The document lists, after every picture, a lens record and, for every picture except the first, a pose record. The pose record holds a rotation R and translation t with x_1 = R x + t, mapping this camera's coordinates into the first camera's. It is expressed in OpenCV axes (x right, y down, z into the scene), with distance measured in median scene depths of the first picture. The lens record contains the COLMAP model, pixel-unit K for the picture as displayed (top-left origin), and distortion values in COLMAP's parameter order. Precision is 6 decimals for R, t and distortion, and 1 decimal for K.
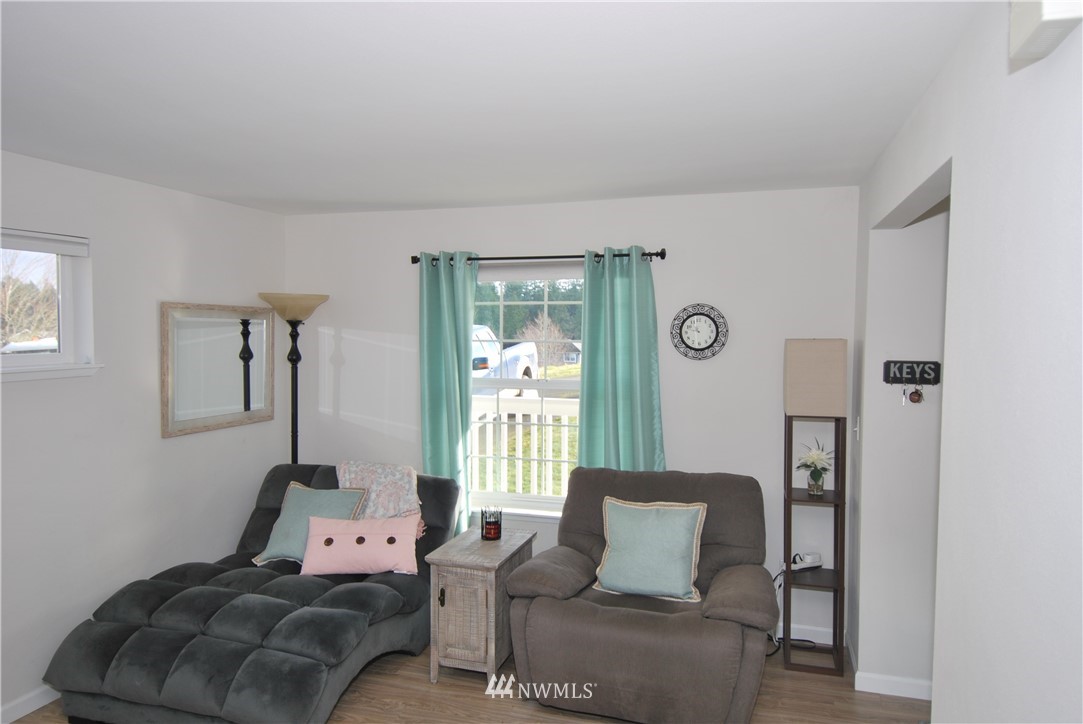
lens RADIAL K [[702.5, 0, 540.6], [0, 702.5, 361.8], [0, 0, 1]] dist [-0.004311, -0.025709]
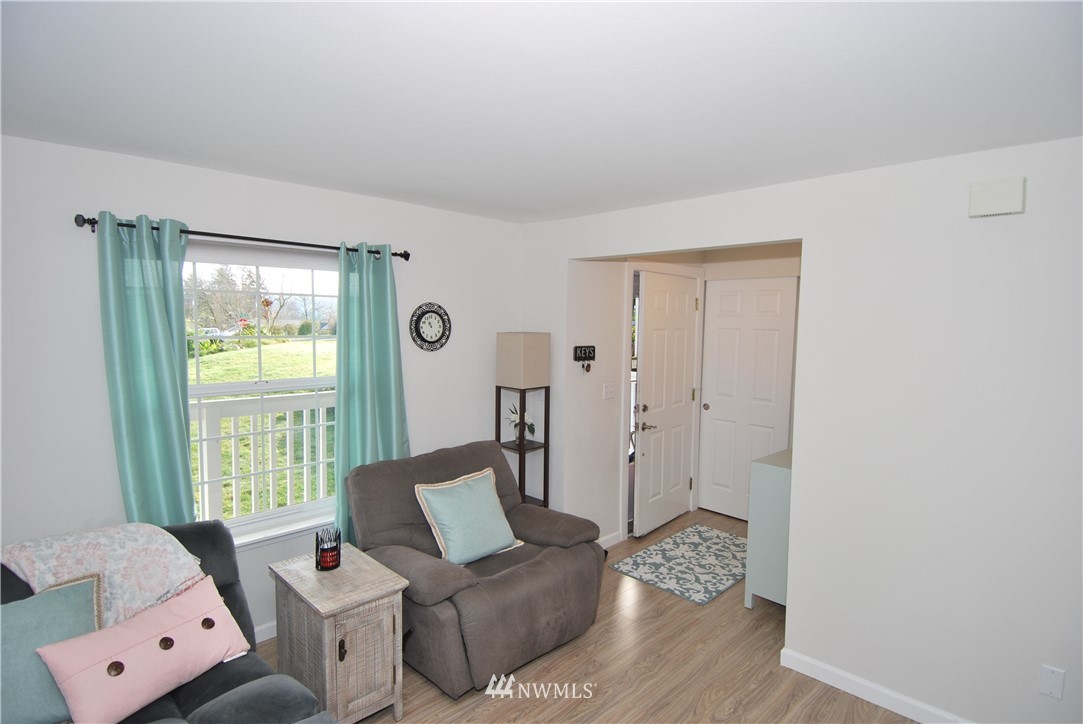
lens RADIAL K [[554.2, 0, 544.0], [0, 554.2, 360.5], [0, 0, 1]] dist [-0.033204, -0.001990]
pose [[0.456047, -0.056344, 0.888170, -0.501481], [0.033078, 0.998377, 0.046350, -0.023734], [-0.889341, 0.008241, 0.457171, 0.421417]]
